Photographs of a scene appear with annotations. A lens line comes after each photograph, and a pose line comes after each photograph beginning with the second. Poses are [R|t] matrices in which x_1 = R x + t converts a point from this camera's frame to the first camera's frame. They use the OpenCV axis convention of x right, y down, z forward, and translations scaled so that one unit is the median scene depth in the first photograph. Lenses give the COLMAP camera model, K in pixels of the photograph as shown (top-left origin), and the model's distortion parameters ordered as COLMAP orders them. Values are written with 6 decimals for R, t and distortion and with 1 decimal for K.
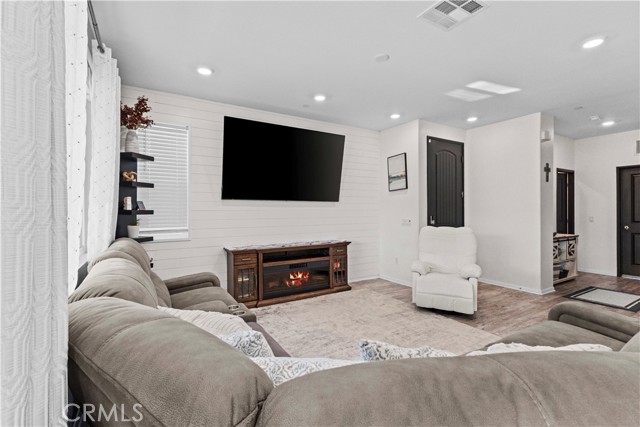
lens RADIAL K [[291.3, 0, 320.0], [0, 291.3, 213.5], [0, 0, 1]] dist [0.001233, 0.000113]
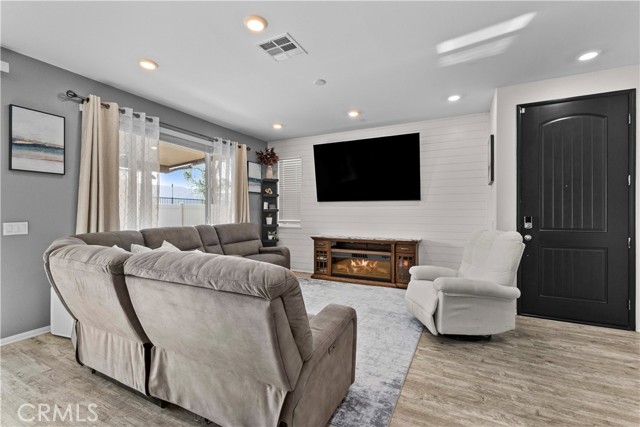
lens RADIAL K [[280.3, 0, 320.0], [0, 280.3, 213.5], [0, 0, 1]] dist [0.000806, -0.000412]
pose [[0.533037, 0.004649, -0.846079, 0.853925], [-0.011478, 0.999933, -0.001737, 0.011994], [0.846014, 0.010637, 0.533054, 0.265015]]
